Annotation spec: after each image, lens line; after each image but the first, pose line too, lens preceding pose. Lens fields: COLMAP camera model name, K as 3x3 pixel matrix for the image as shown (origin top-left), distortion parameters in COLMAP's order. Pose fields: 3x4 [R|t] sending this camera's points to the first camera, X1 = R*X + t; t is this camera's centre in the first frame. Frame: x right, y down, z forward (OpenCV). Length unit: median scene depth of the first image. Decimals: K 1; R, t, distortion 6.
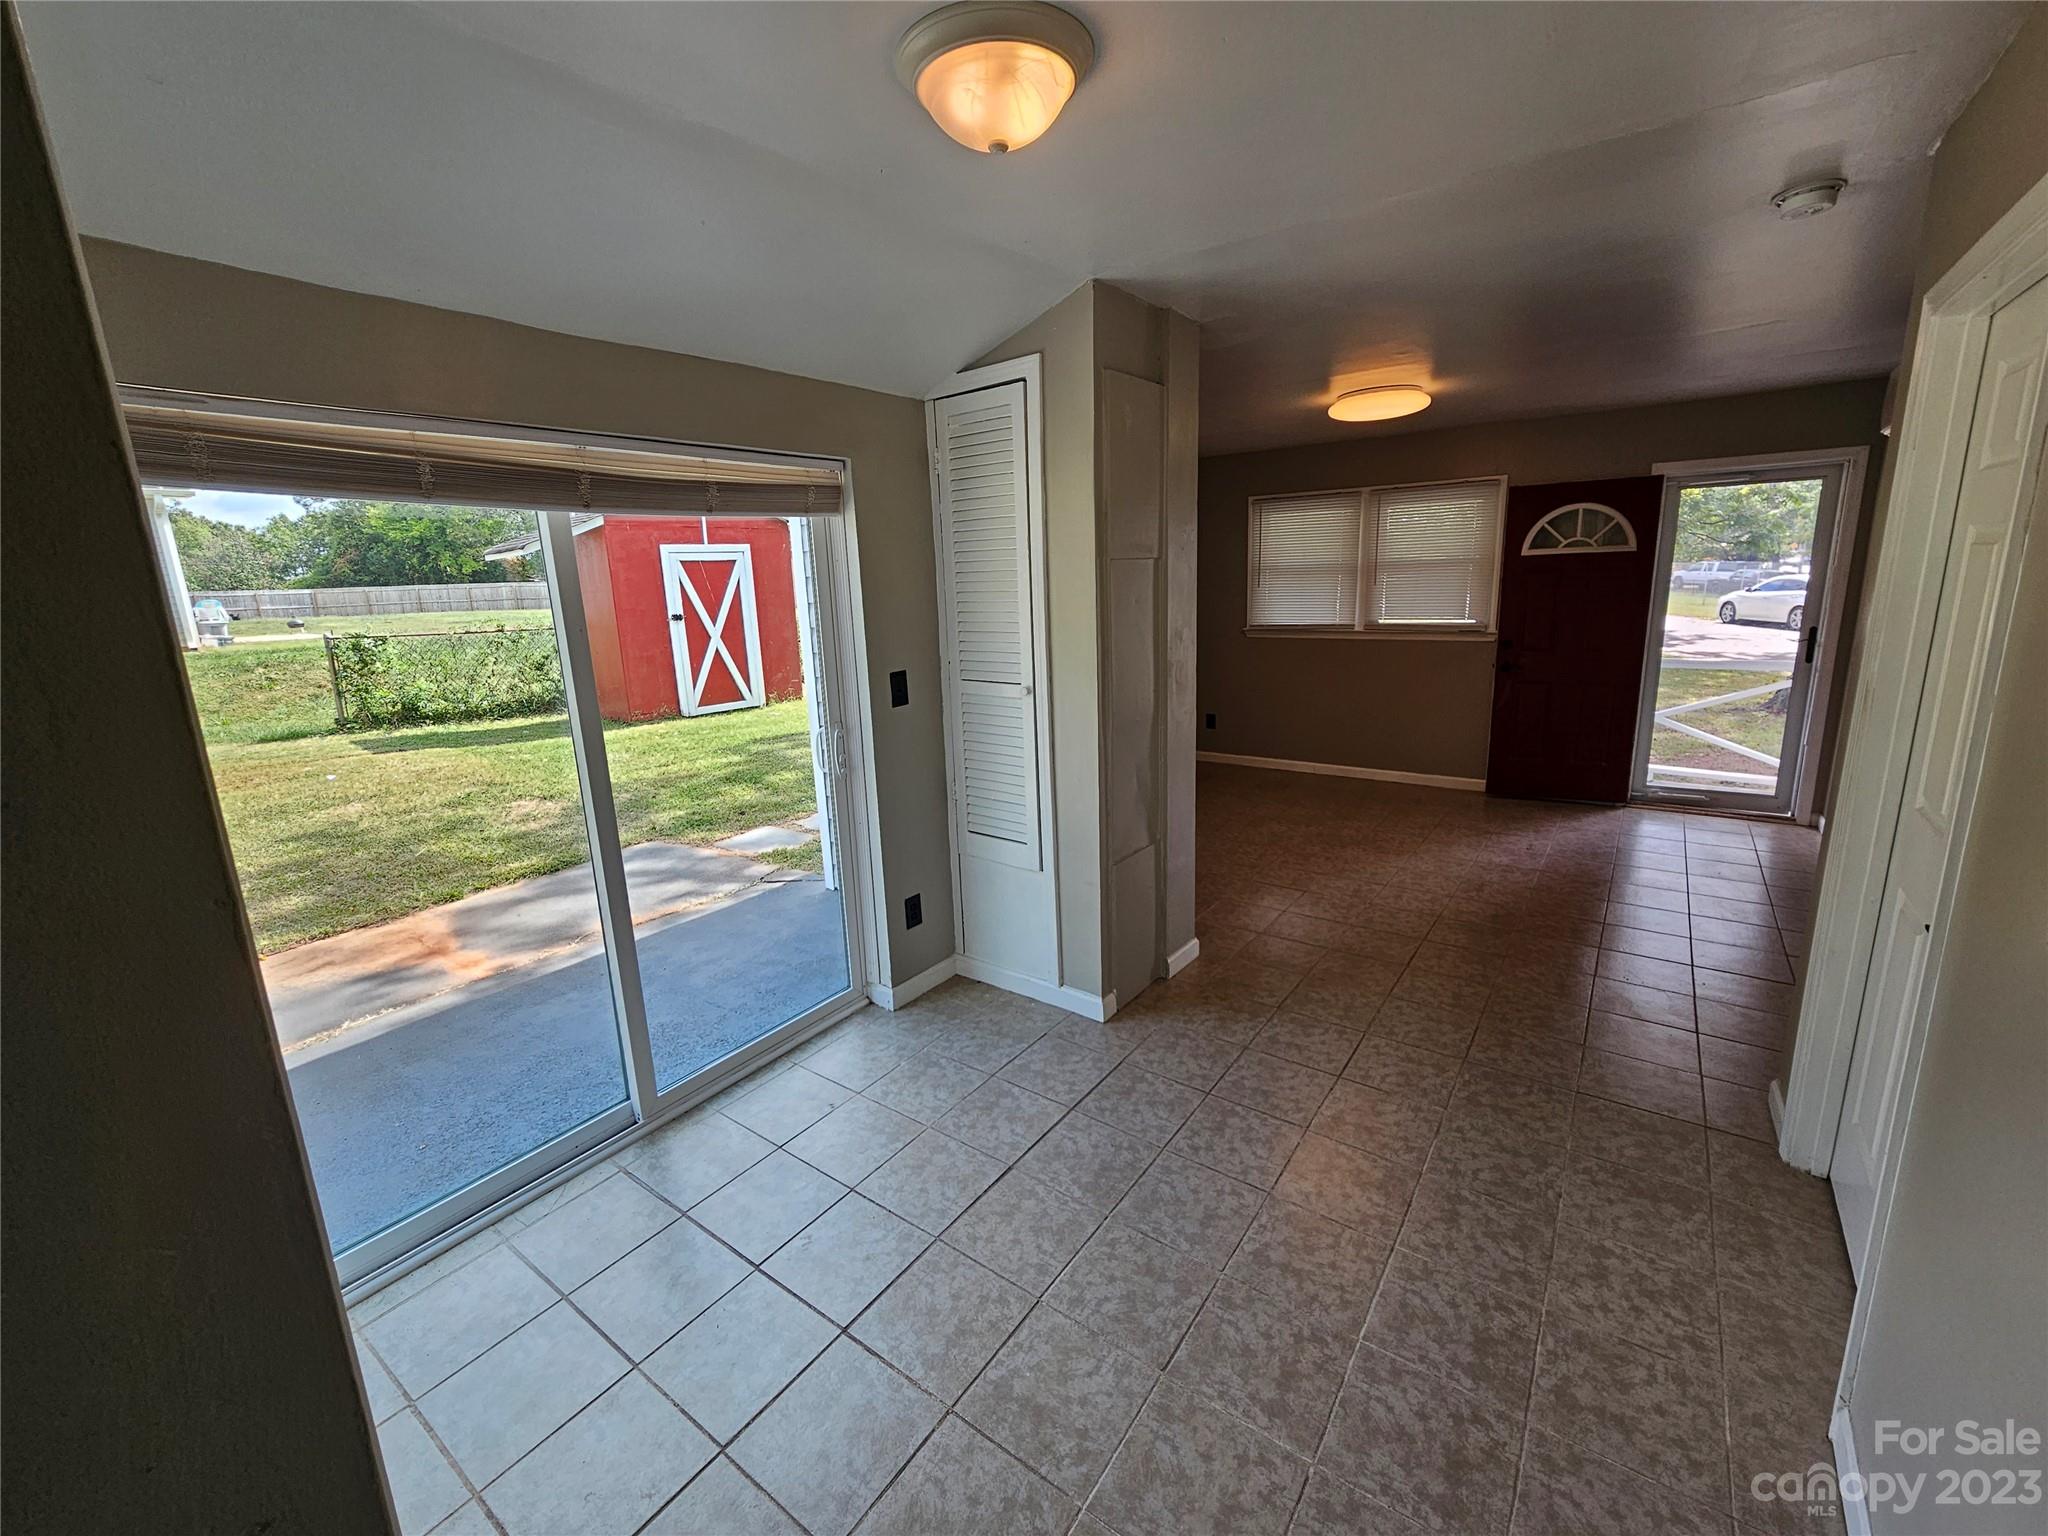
lens RADIAL K [[838.8, 0, 1015.4], [0, 838.8, 772.7], [0, 0, 1]] dist [-0.004477, 0.003523]
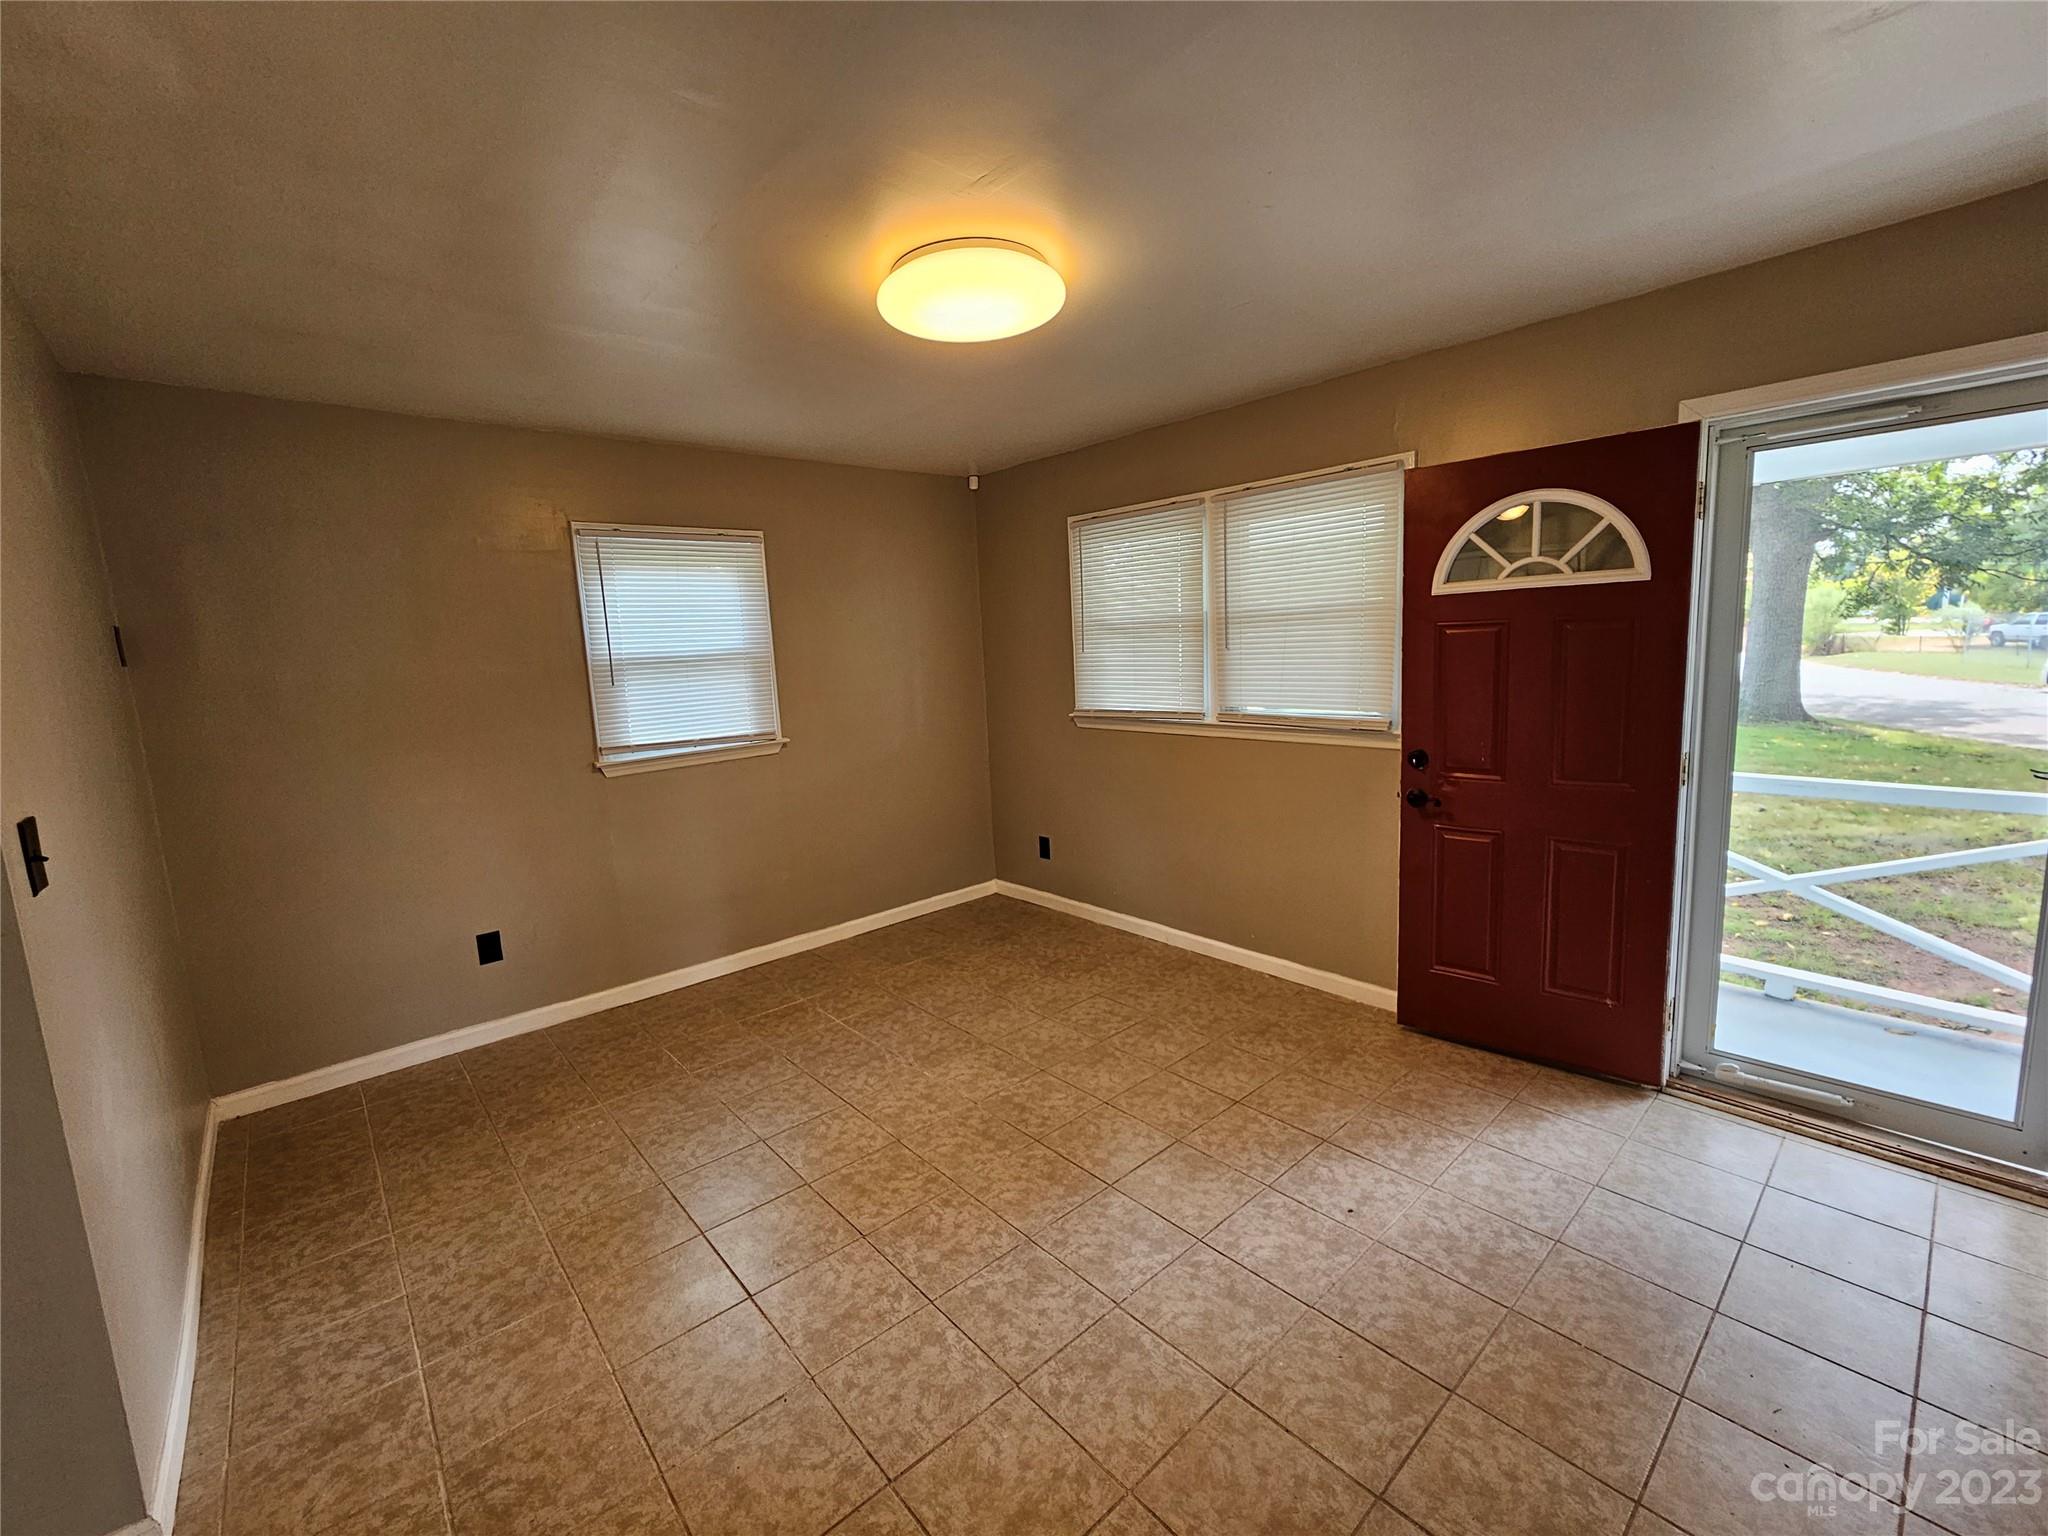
lens RADIAL K [[838.8, 0, 1024.3], [0, 838.8, 747.5], [0, 0, 1]] dist [-0.004477, 0.003523]
pose [[0.972544, 0.013830, -0.232309, 0.435029], [-0.035558, 0.995342, -0.089607, -0.094128], [0.229988, 0.095407, 0.968505, 0.388521]]
